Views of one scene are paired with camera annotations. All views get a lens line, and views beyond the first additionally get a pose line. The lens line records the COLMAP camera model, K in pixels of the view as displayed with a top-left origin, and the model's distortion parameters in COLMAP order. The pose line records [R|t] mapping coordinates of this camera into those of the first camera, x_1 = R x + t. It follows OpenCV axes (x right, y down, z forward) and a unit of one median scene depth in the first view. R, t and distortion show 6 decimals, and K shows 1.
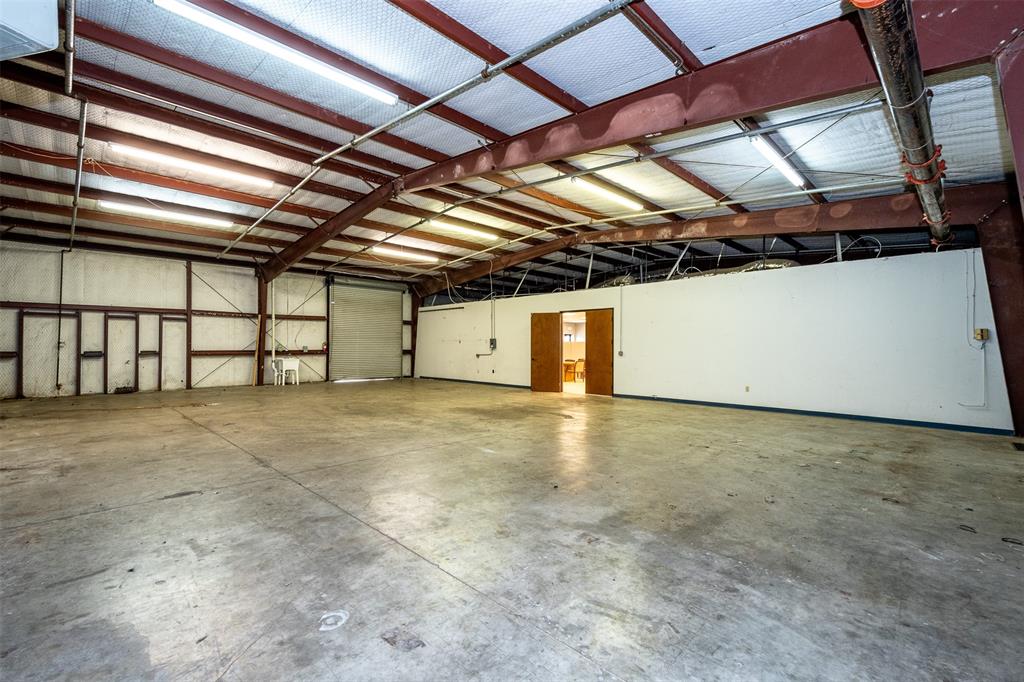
lens RADIAL K [[444.2, 0, 512.5], [0, 444.2, 341.4], [0, 0, 1]] dist [0.009809, -0.001266]
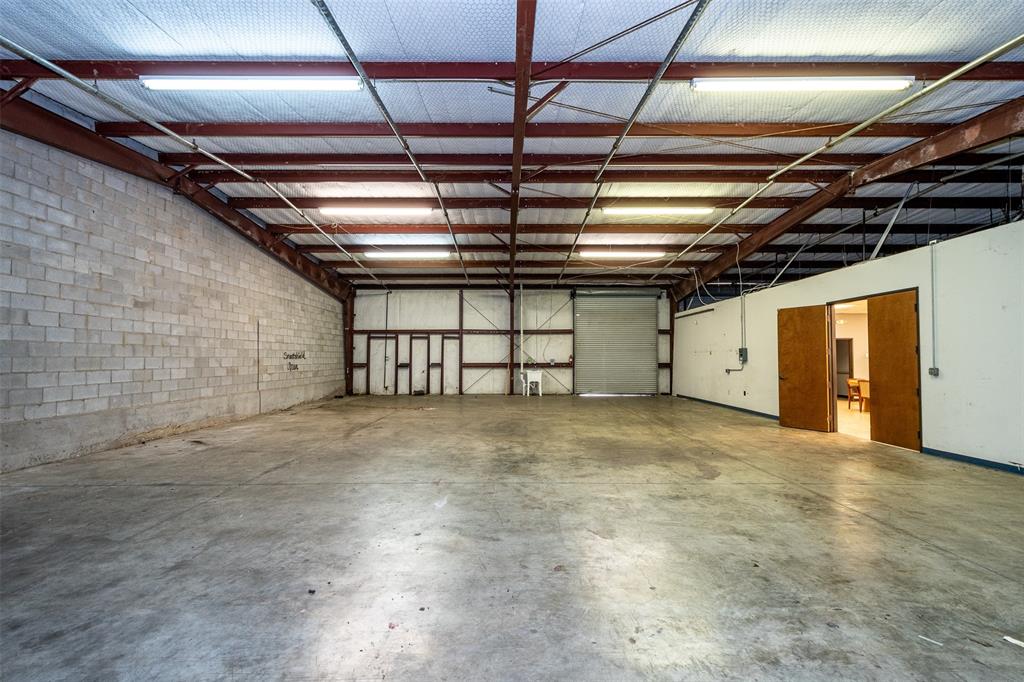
lens RADIAL K [[444.2, 0, 512.8], [0, 444.2, 344.2], [0, 0, 1]] dist [0.009809, -0.001266]
pose [[0.710522, -0.026040, -0.703192, 0.231283], [0.010713, 0.999600, -0.026192, 0.002718], [0.703593, 0.011076, 0.710517, 0.239974]]
